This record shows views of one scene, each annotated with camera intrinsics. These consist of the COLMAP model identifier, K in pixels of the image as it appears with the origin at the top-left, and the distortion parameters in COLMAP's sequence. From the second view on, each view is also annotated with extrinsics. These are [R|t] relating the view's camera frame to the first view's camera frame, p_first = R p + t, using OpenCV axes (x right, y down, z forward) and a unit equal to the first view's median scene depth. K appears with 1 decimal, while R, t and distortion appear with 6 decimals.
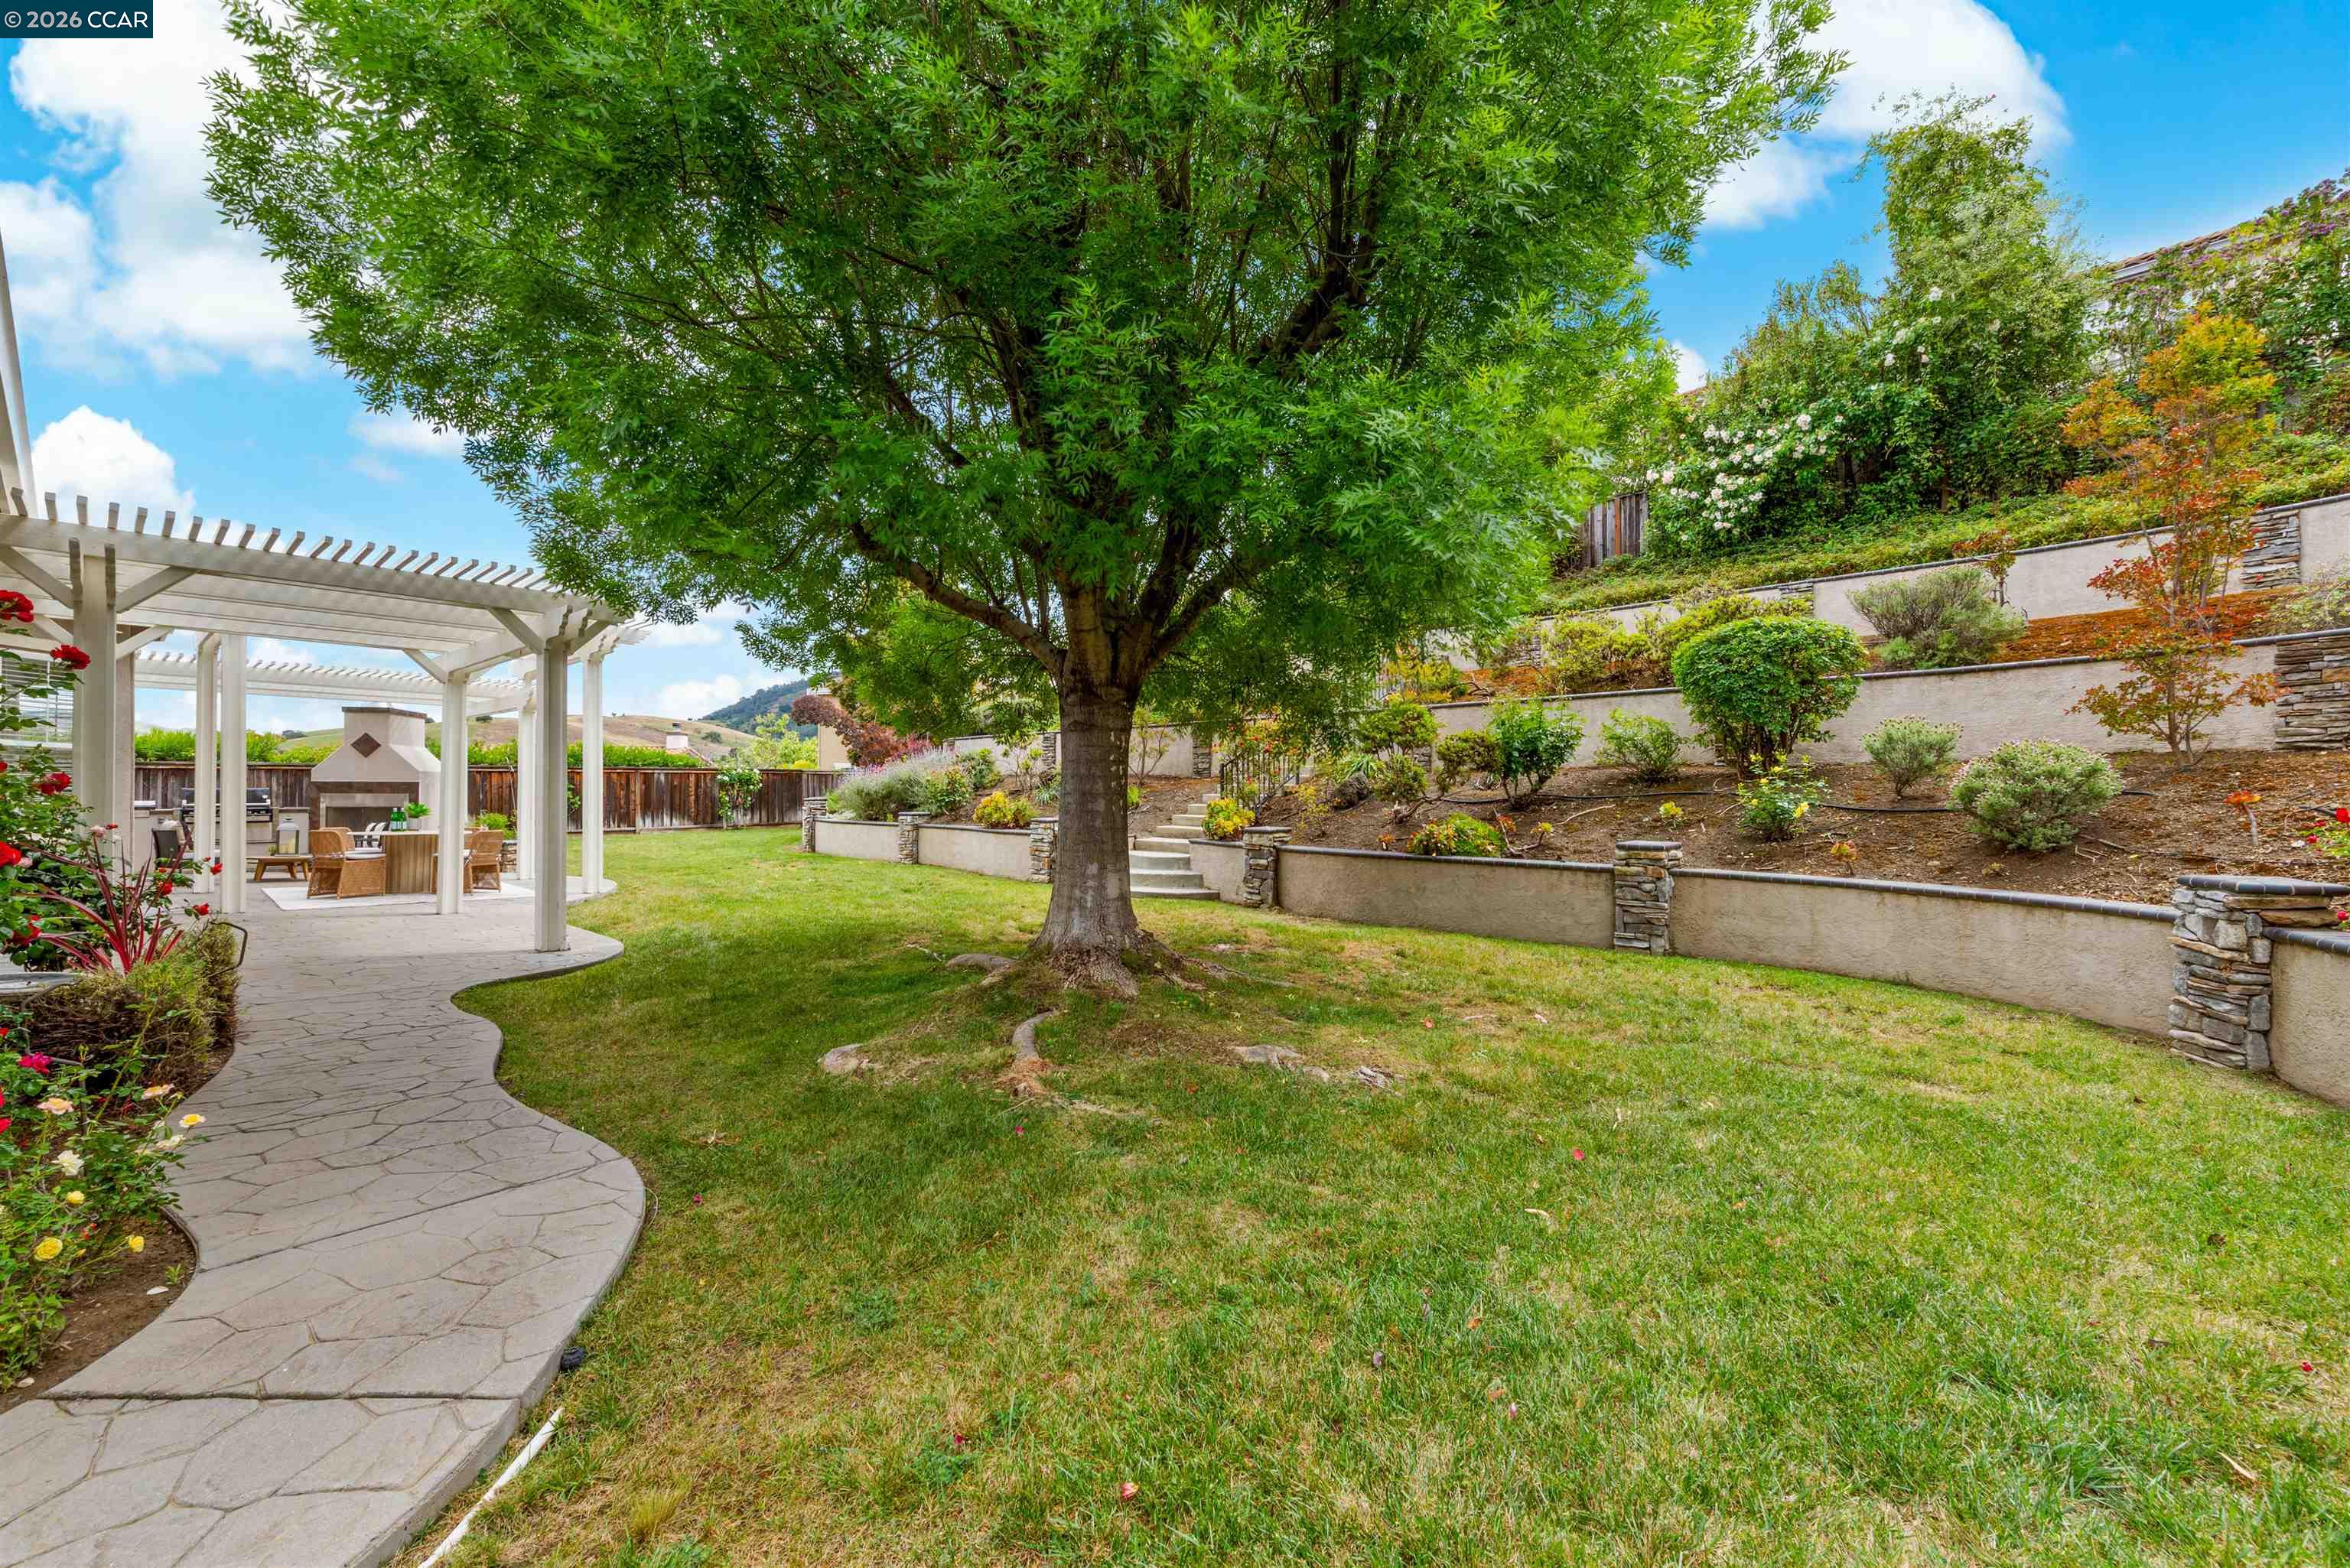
lens RADIAL K [[939.9, 0, 1175.0], [0, 939.9, 784.0], [0, 0, 1]] dist [0.014646, -0.000244]
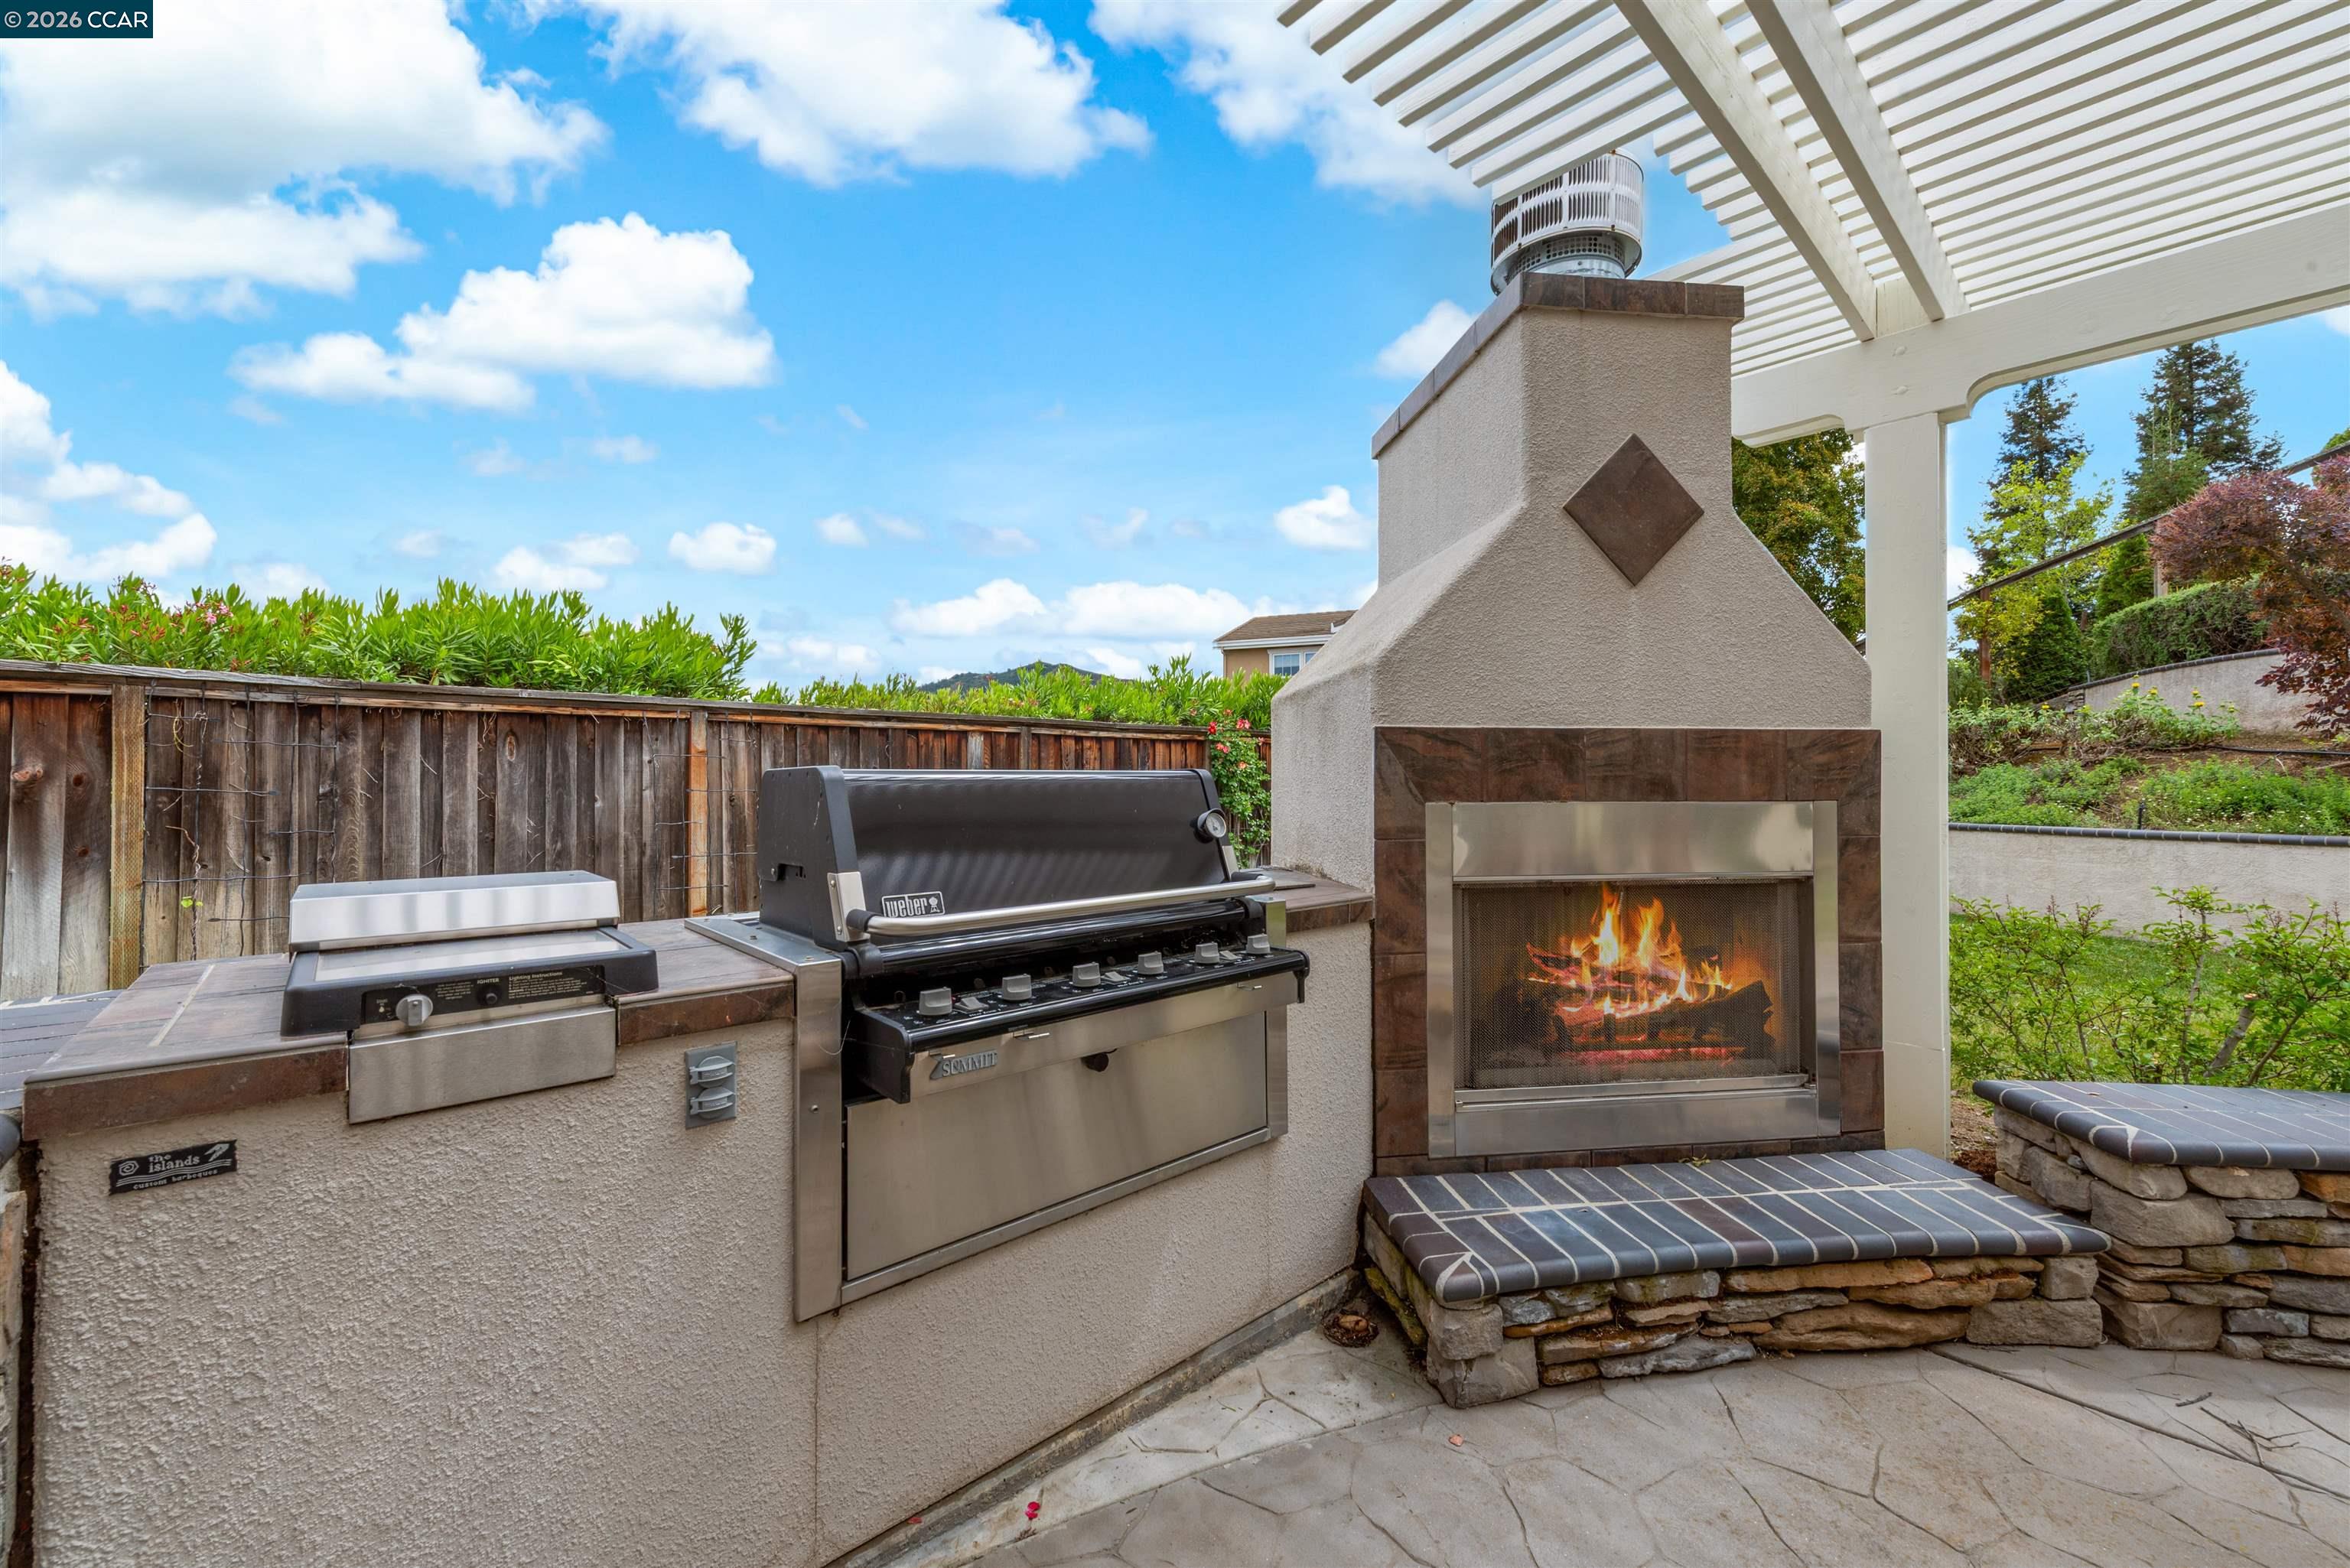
lens RADIAL K [[928.0, 0, 1173.2], [0, 928.0, 784.6], [0, 0, 1]] dist [0.012401, -0.000314]
pose [[0.993356, -0.006135, -0.114918, -0.823787], [0.006795, 0.999963, 0.005350, 0.004988], [0.114881, -0.006096, 0.993361, 0.748467]]
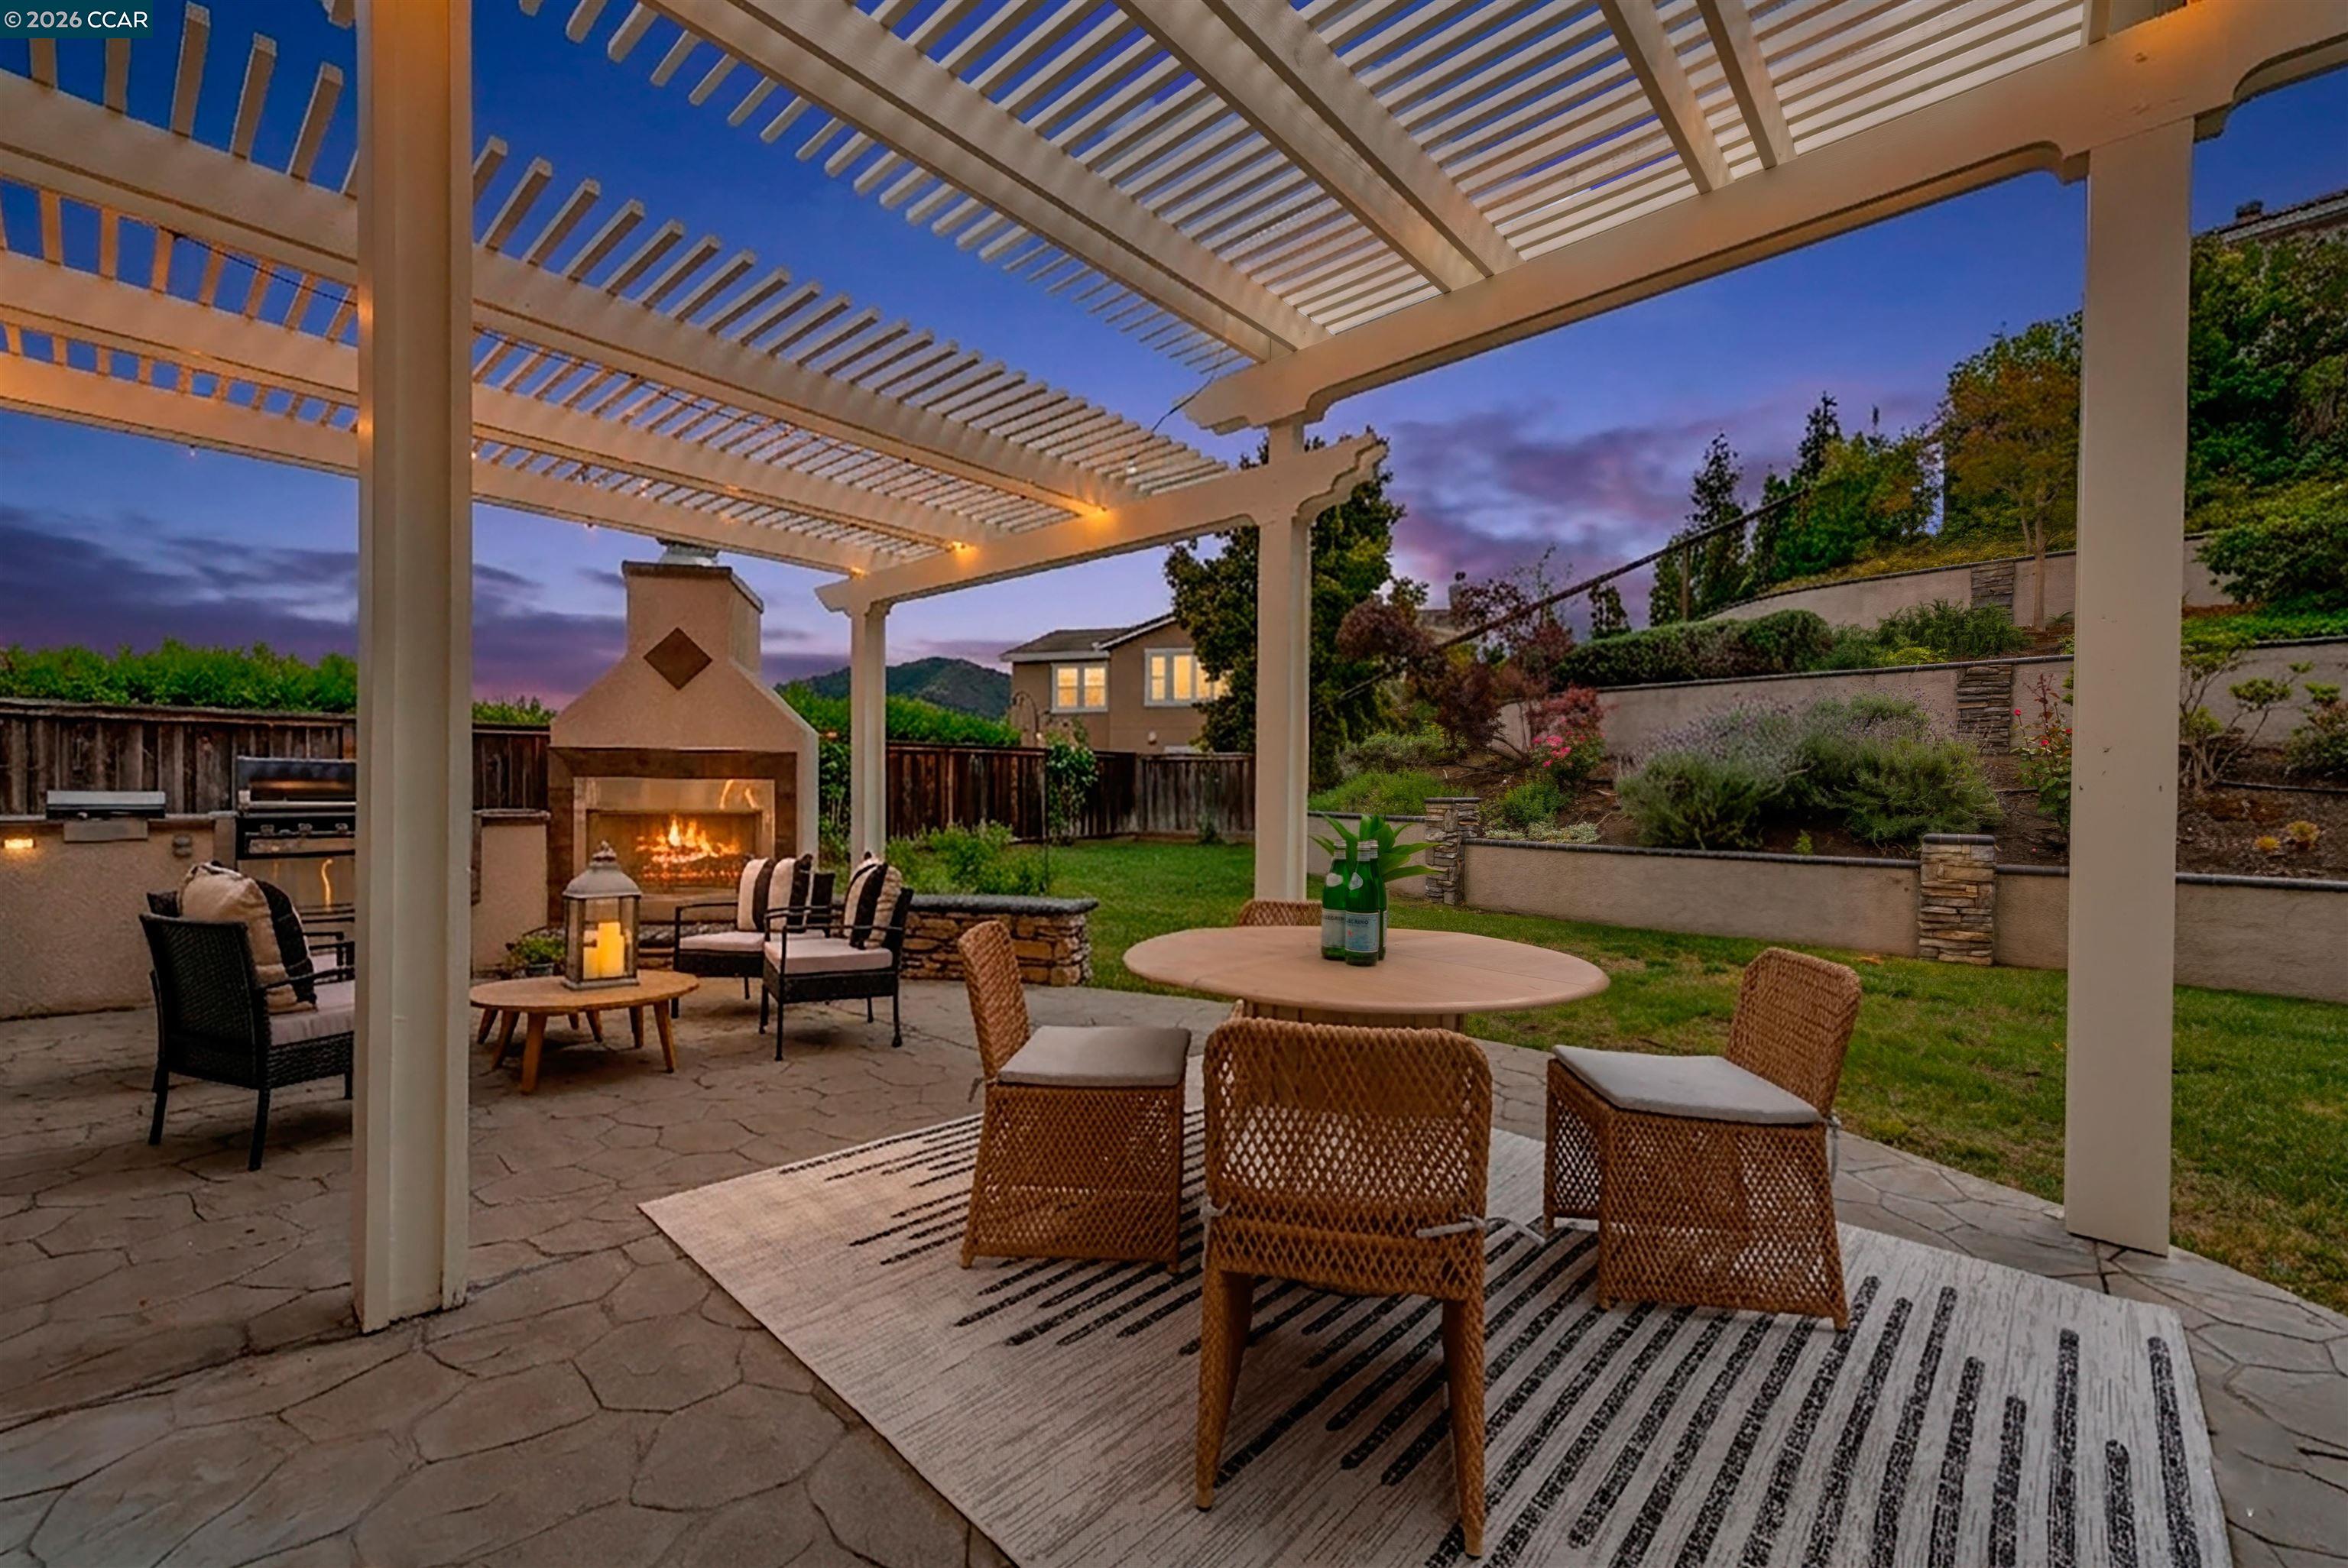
lens RADIAL K [[952.4, 0, 1181.9], [0, 952.4, 798.3], [0, 0, 1]] dist [0.011049, -0.000020]
pose [[0.999890, 0.008289, -0.012334, -0.572077], [-0.008079, 0.999824, 0.016925, 0.008790], [0.012472, -0.016823, 0.999781, 0.539828]]
